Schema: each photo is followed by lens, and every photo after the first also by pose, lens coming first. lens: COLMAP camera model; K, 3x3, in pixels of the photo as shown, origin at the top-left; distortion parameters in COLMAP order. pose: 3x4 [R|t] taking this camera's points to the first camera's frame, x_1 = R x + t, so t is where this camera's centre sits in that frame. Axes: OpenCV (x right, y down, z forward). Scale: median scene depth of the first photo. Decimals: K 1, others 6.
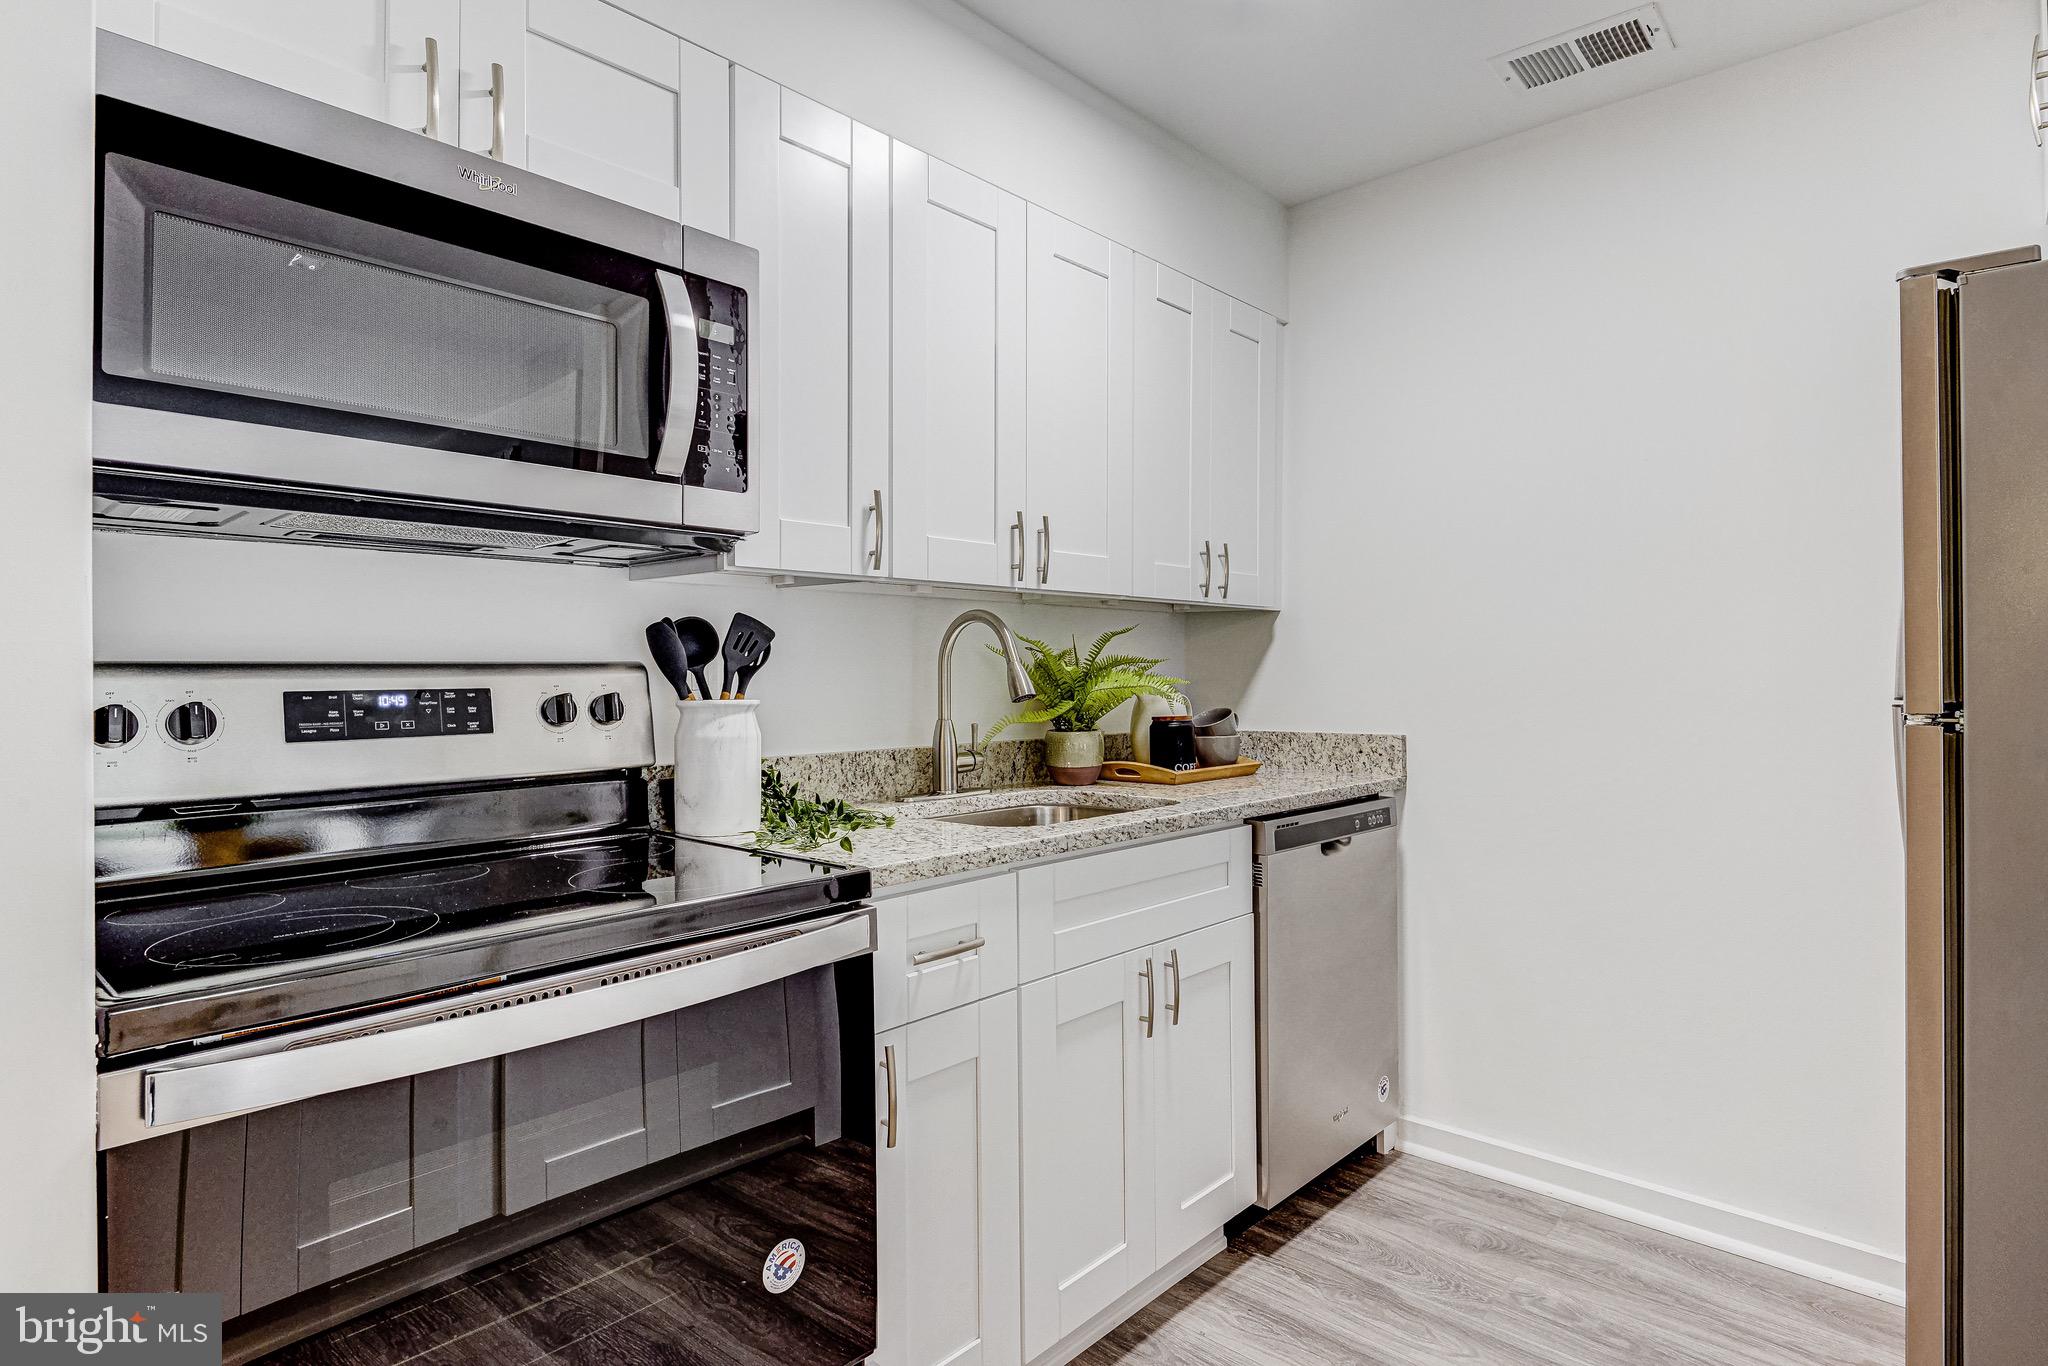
lens RADIAL K [[1046.5, 0, 1030.4], [0, 1046.5, 671.4], [0, 0, 1]] dist [-0.001222, -0.007282]
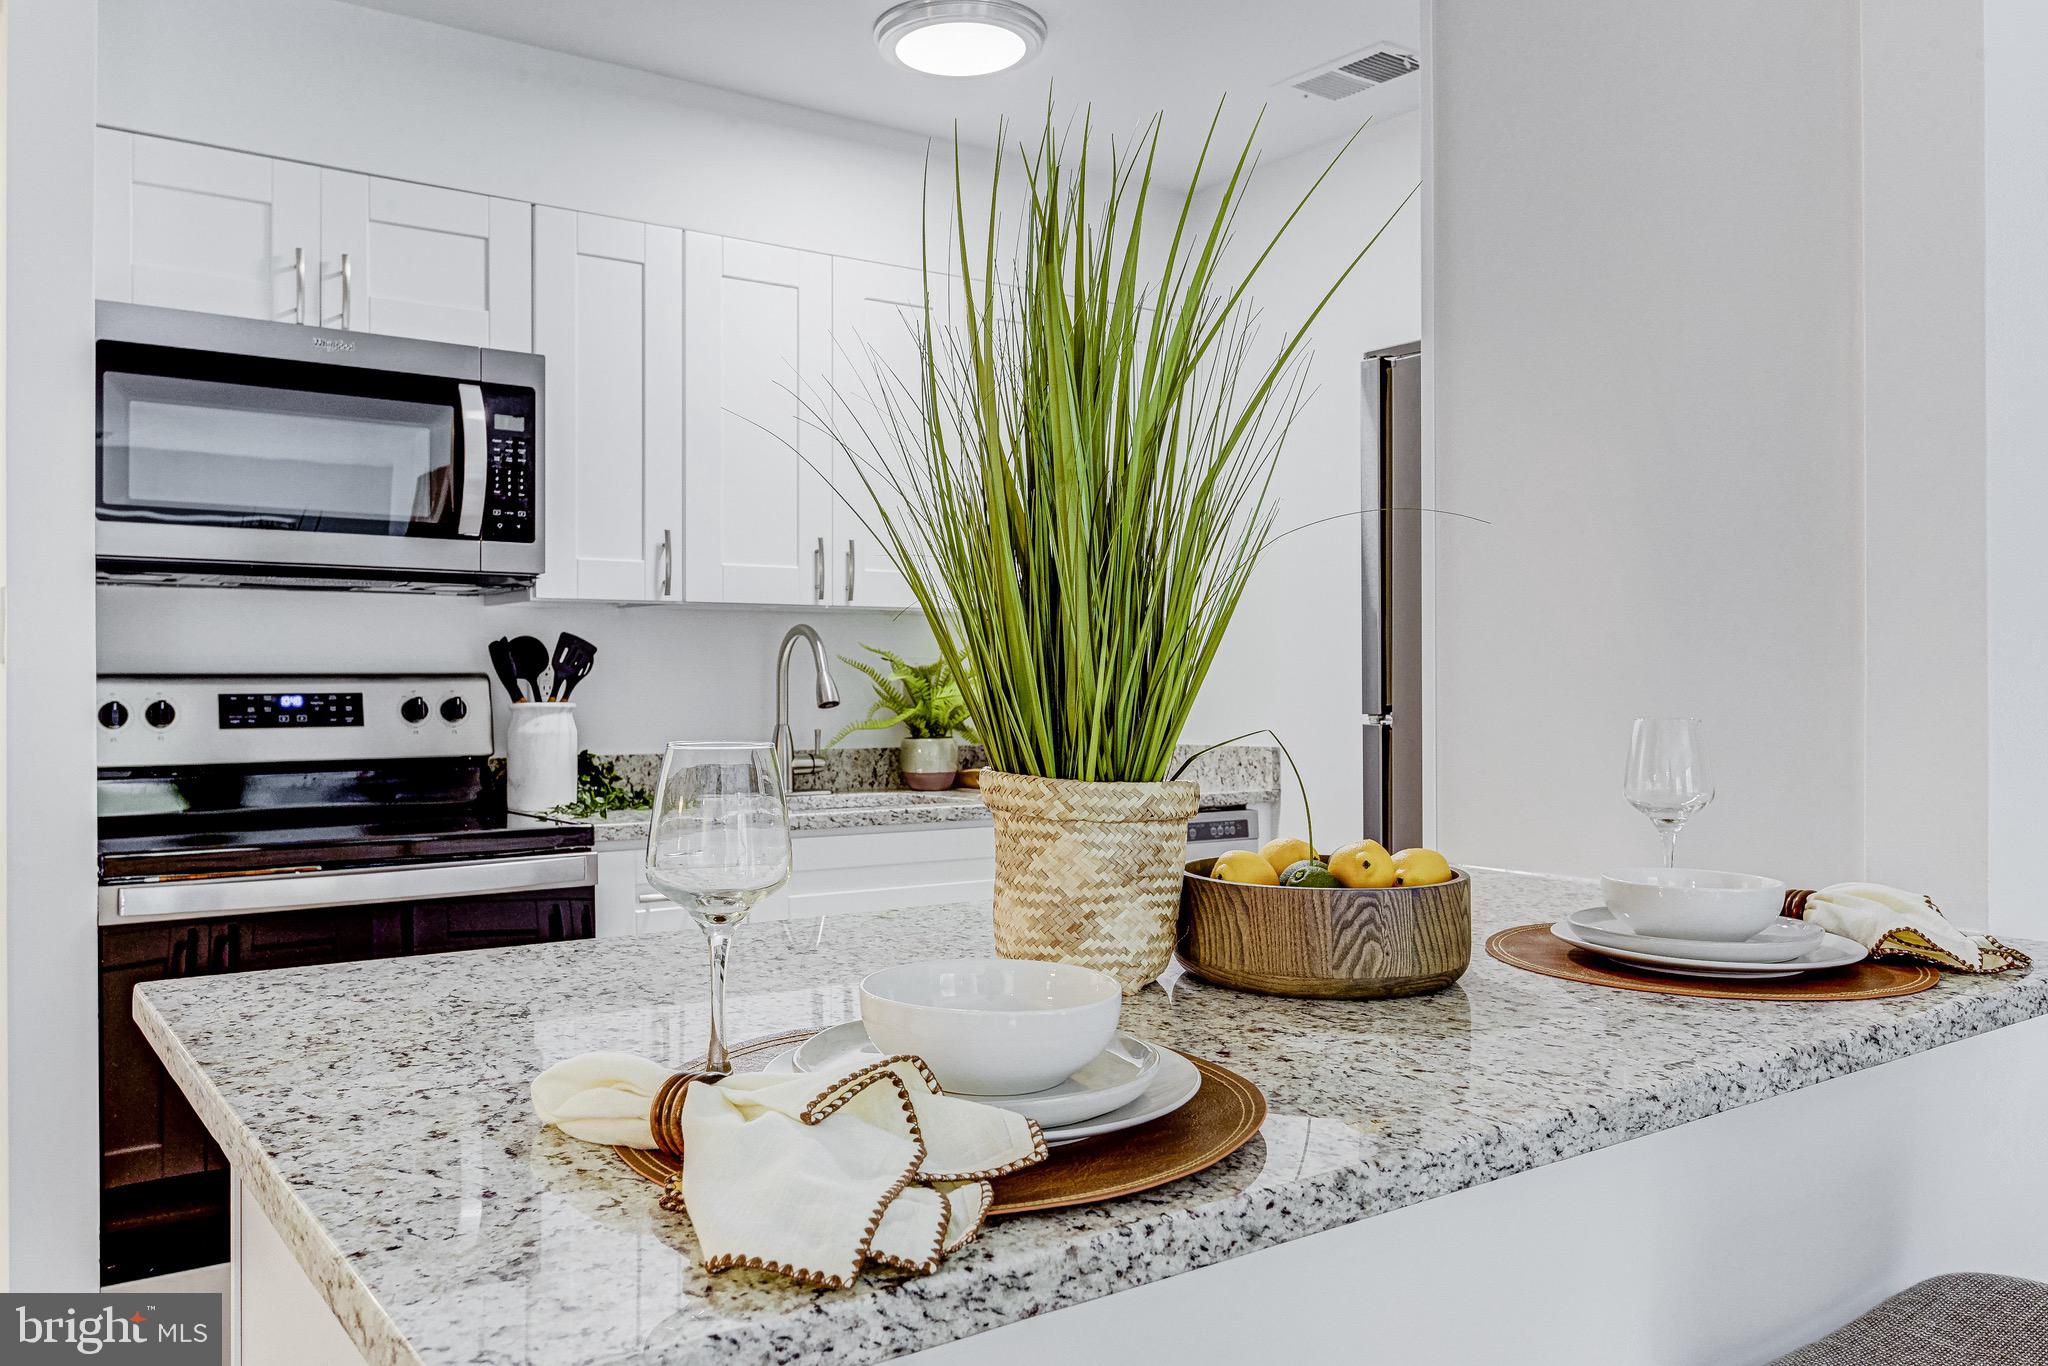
lens RADIAL K [[1546.1, 0, 1024.0], [0, 1546.1, 683.0], [0, 0, 1]] dist [0.001778, 0.001682]
pose [[0.976845, 0.000609, -0.213946, 0.722749], [-0.000628, 1.000000, -0.000017, 0.003393], [0.213946, 0.000151, 0.976846, -0.738728]]
